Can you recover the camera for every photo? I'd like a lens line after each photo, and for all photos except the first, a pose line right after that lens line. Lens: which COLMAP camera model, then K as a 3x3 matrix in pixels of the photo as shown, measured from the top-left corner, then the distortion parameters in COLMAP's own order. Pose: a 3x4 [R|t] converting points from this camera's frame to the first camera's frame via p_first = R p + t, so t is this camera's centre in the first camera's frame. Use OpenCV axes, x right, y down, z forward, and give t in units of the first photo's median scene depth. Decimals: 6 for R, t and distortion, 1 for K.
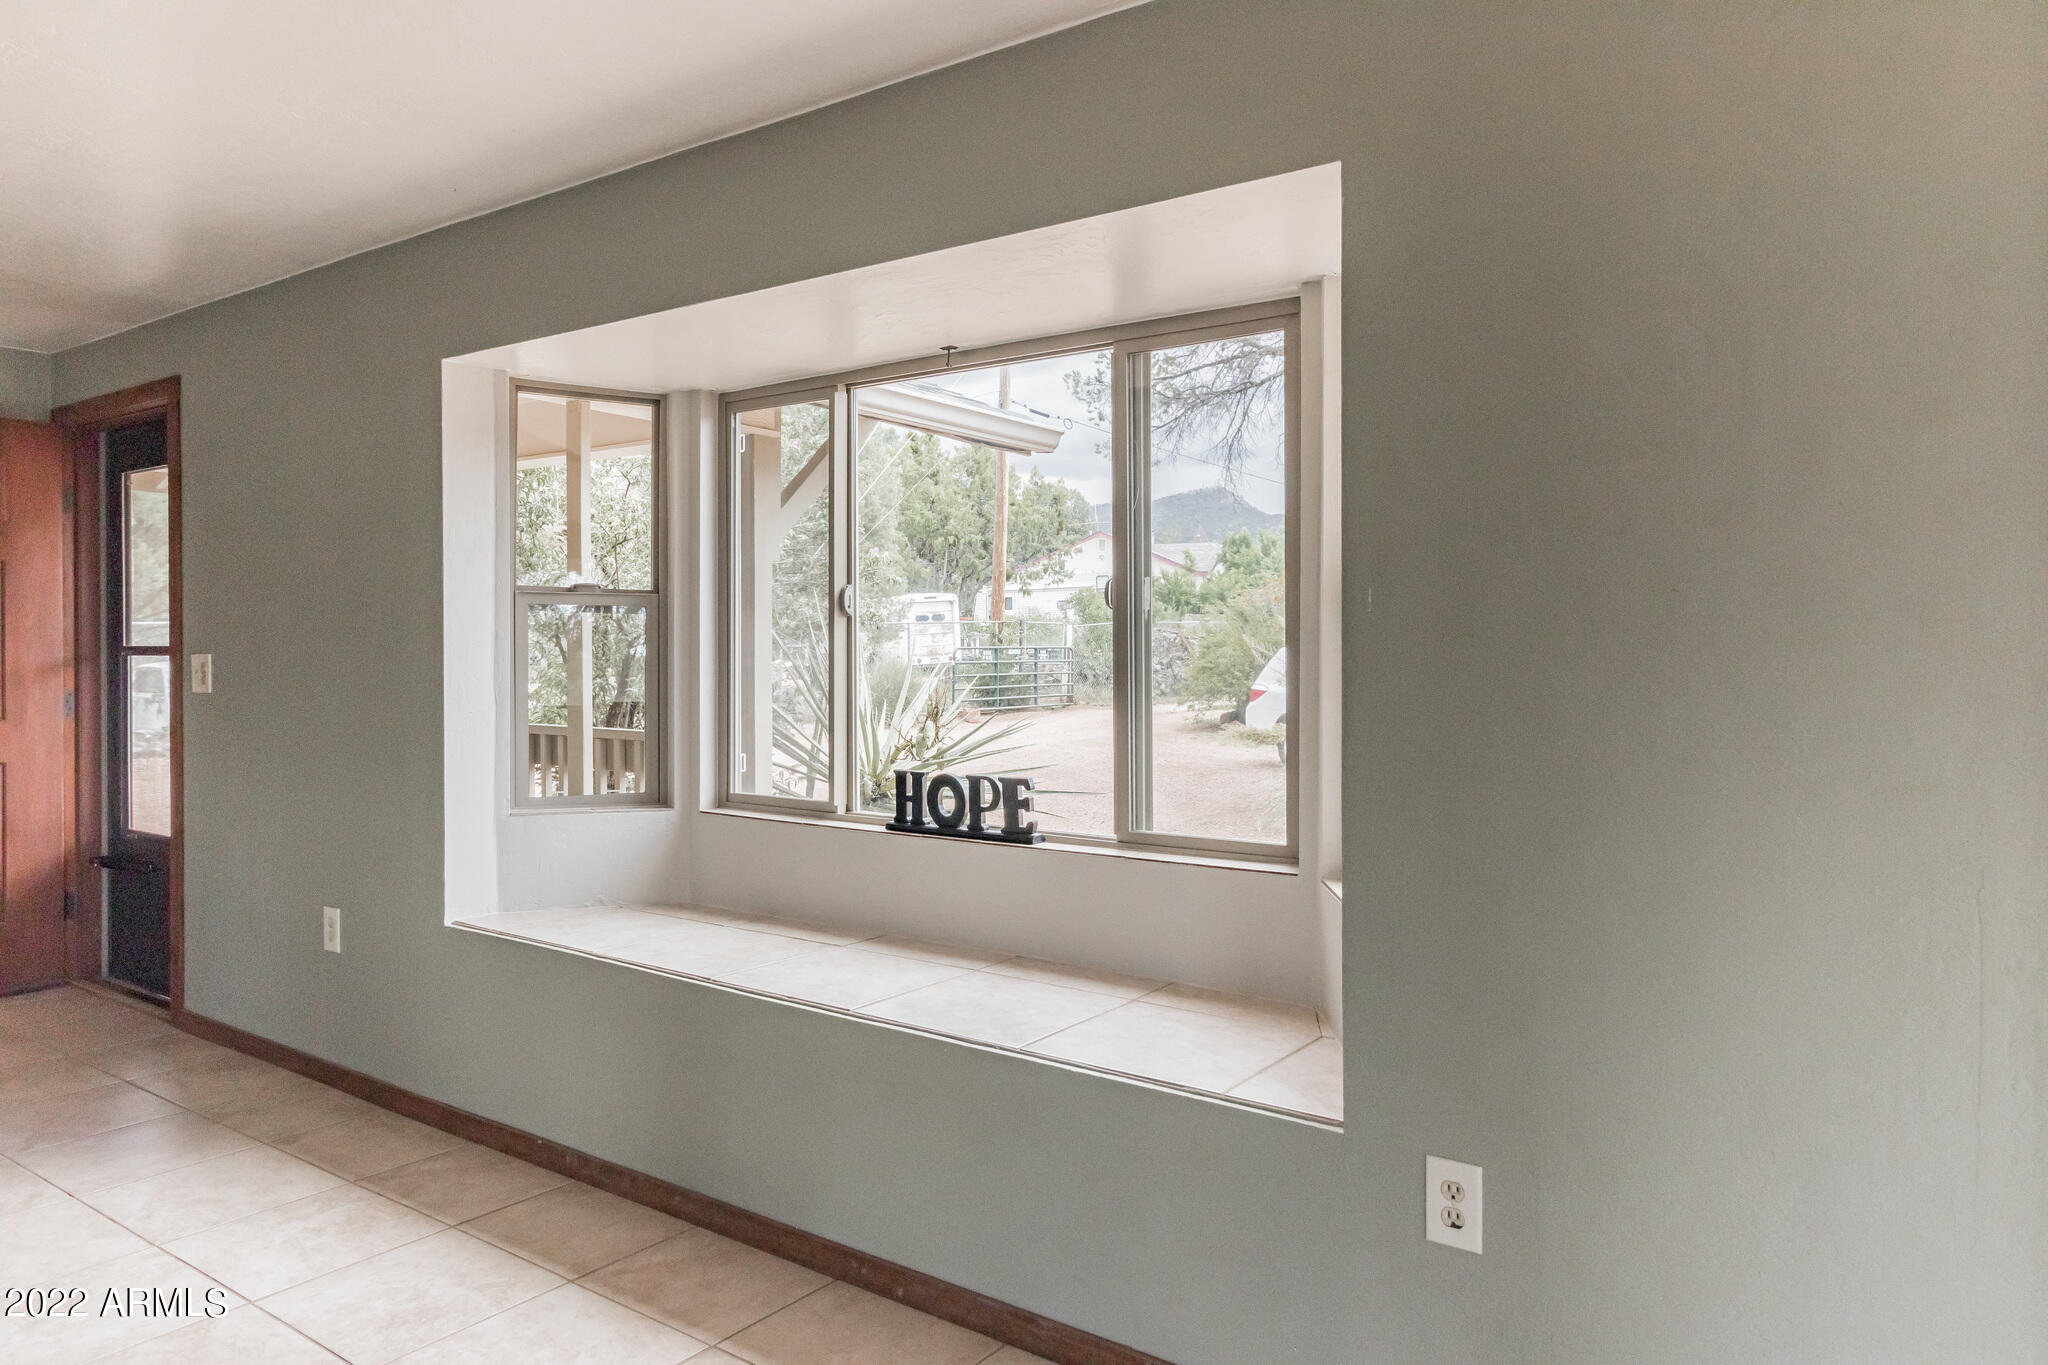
lens RADIAL K [[1340.6, 0, 1024.0], [0, 1340.6, 682.5], [0, 0, 1]] dist [0.004820, 0.000834]
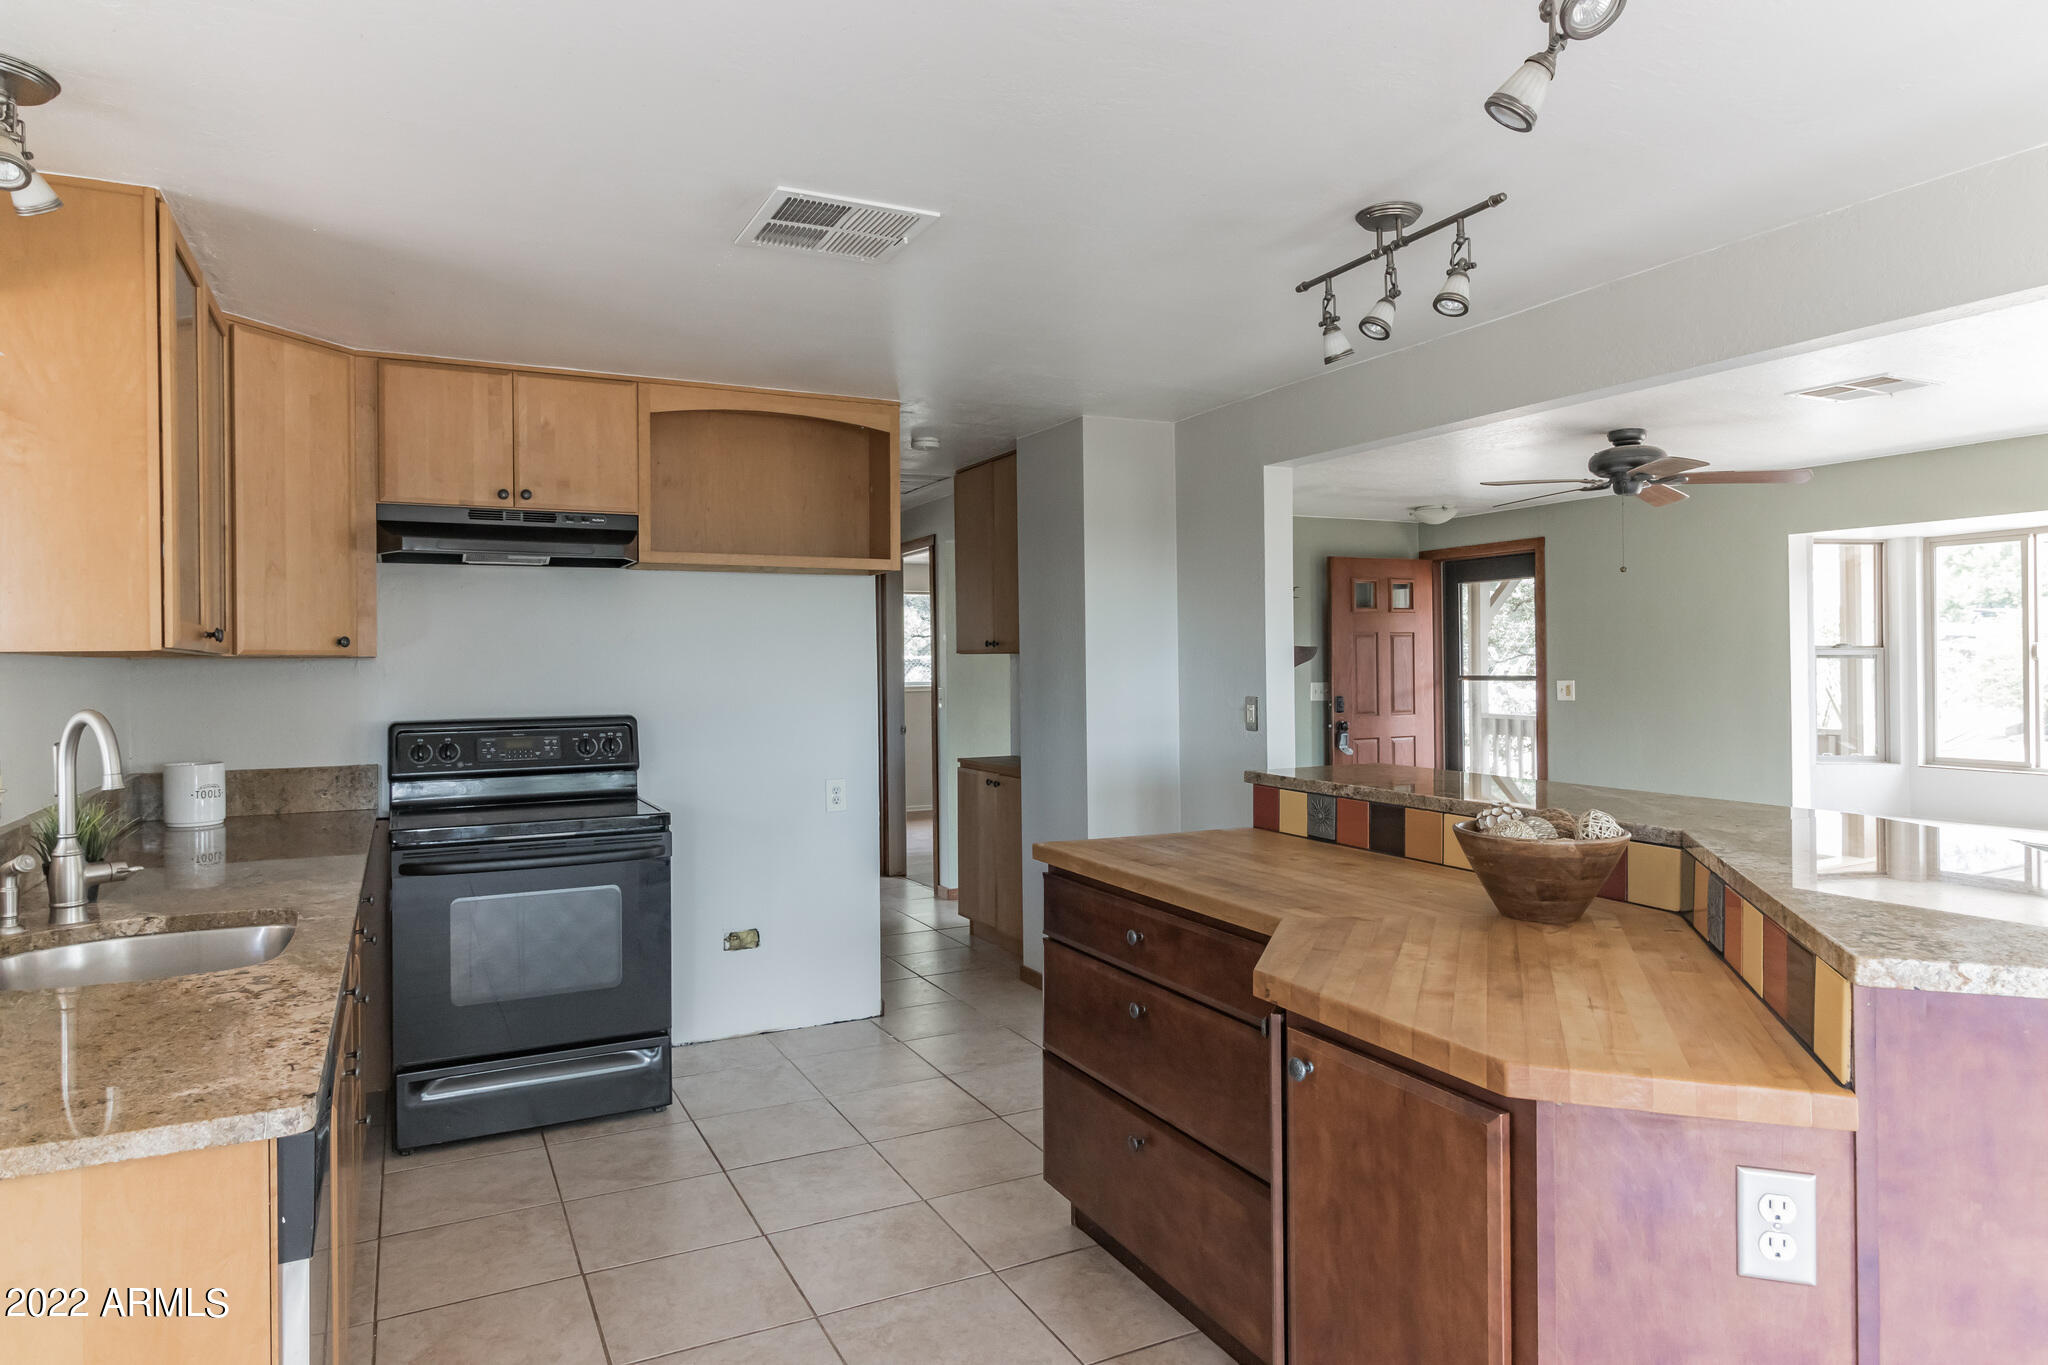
lens RADIAL K [[1216.8, 0, 1051.4], [0, 1216.8, 669.9], [0, 0, 1]] dist [0.004499, -0.000269]
pose [[0.891824, -0.007721, -0.452318, -0.503635], [-0.000713, 0.999829, -0.018472, -0.002930], [0.452383, 0.016796, 0.891666, -0.955291]]
